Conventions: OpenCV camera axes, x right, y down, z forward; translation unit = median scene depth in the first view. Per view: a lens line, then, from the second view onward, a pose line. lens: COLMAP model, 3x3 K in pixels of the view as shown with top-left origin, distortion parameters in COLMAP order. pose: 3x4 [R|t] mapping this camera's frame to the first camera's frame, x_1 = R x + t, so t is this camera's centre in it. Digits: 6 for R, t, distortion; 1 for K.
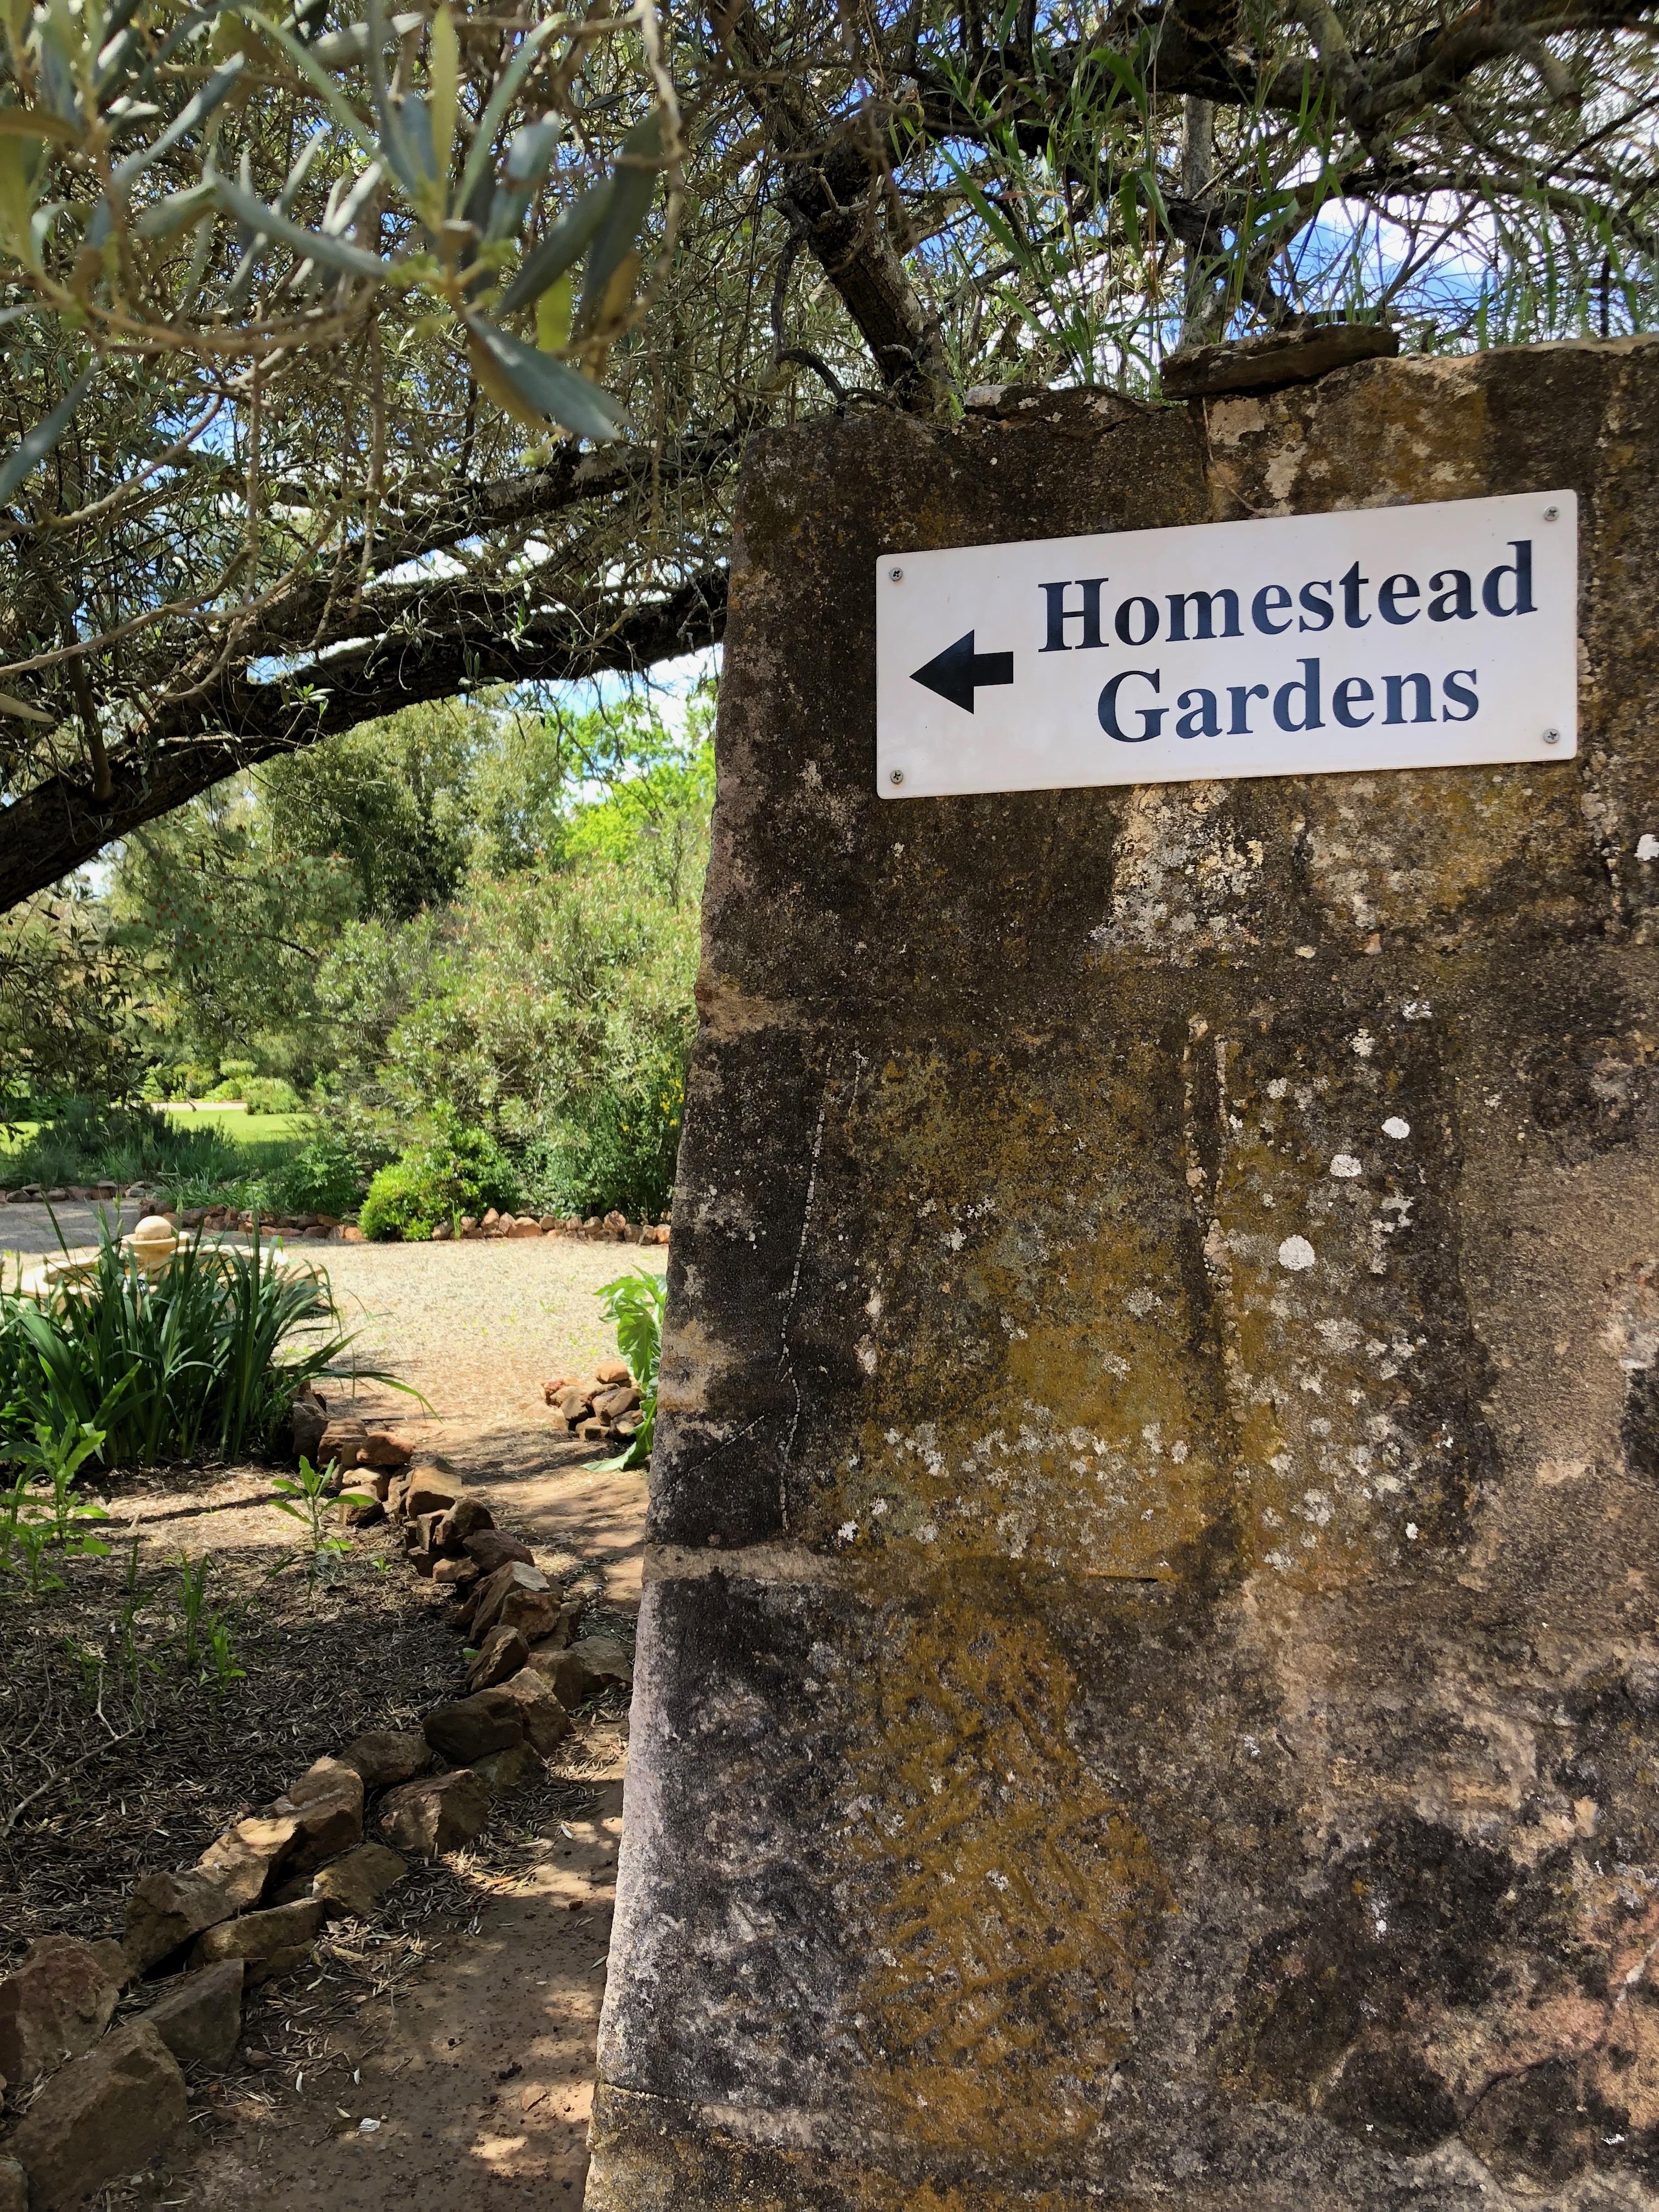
lens RADIAL K [[1800.2, 0, 829.7], [0, 1800.2, 1107.9], [0, 0, 1]] dist [-0.018562, -0.015718]
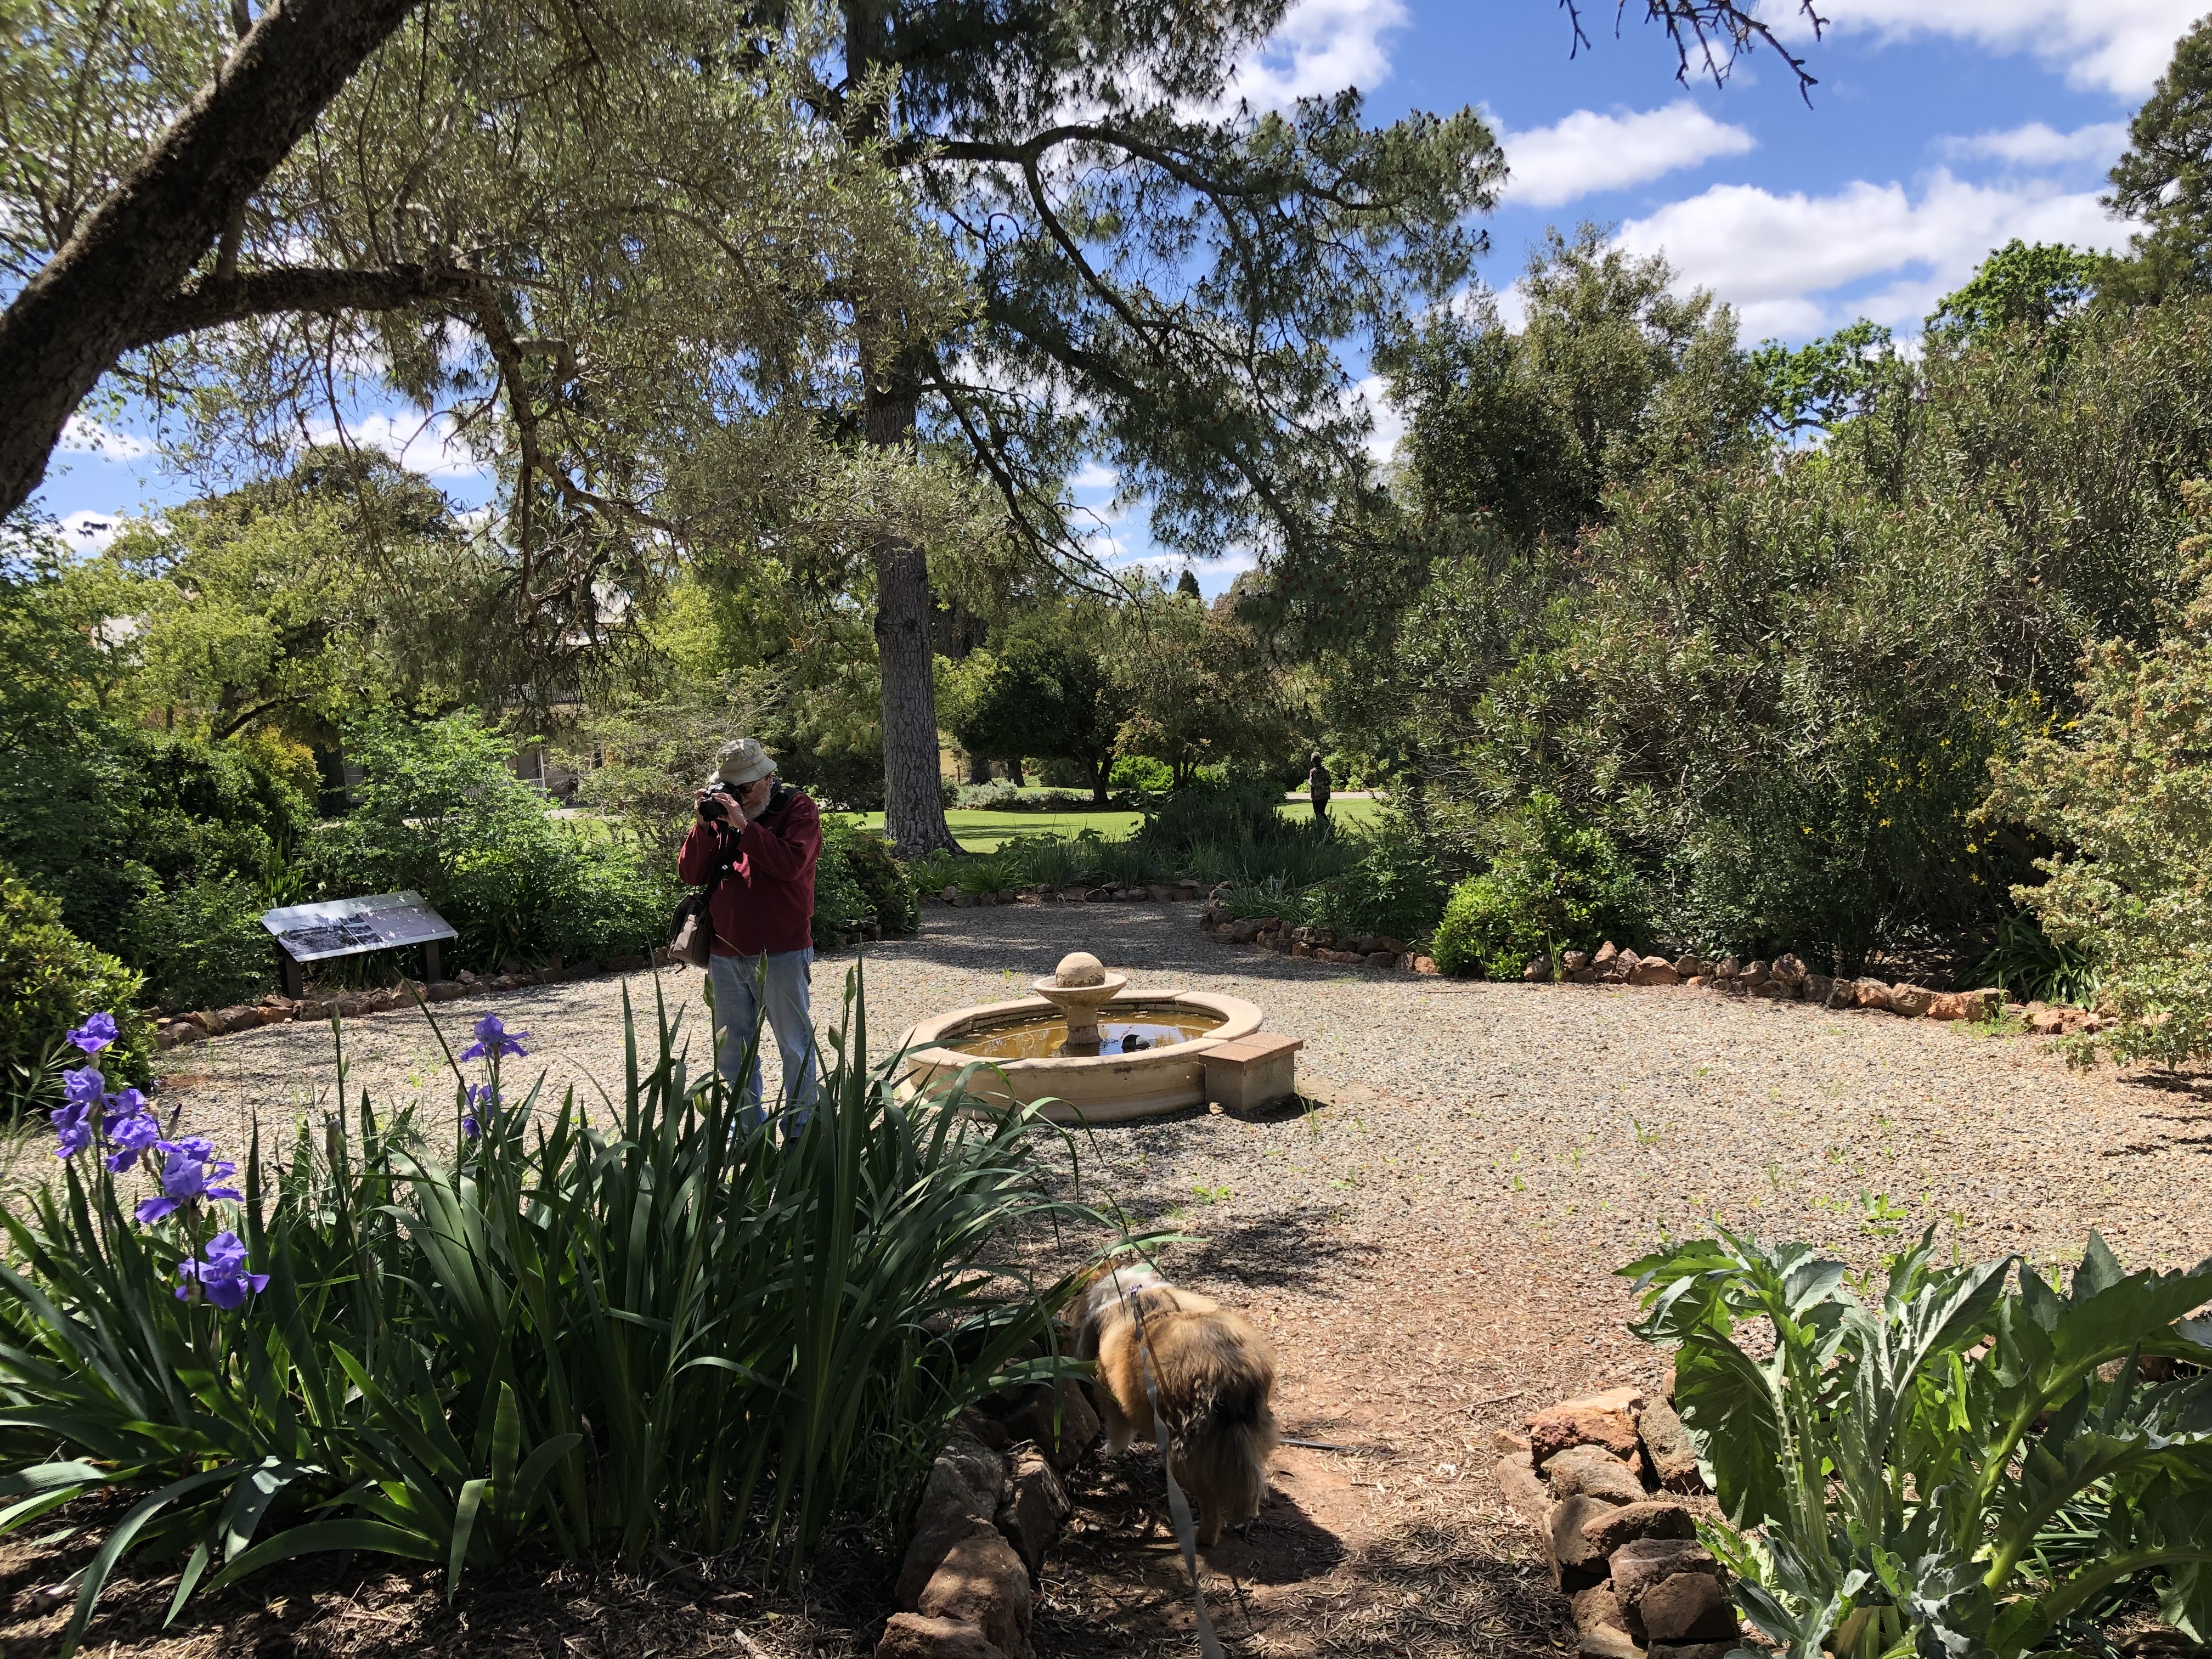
lens RADIAL K [[1800.2, 0, 1054.1], [0, 1800.2, 864.1], [0, 0, 1]] dist [-0.018562, -0.015718]
pose [[0.863322, 0.021157, -0.504210, -0.018011], [-0.001938, 0.999252, 0.038612, -0.001518], [0.504650, -0.032358, 0.862717, 0.269942]]
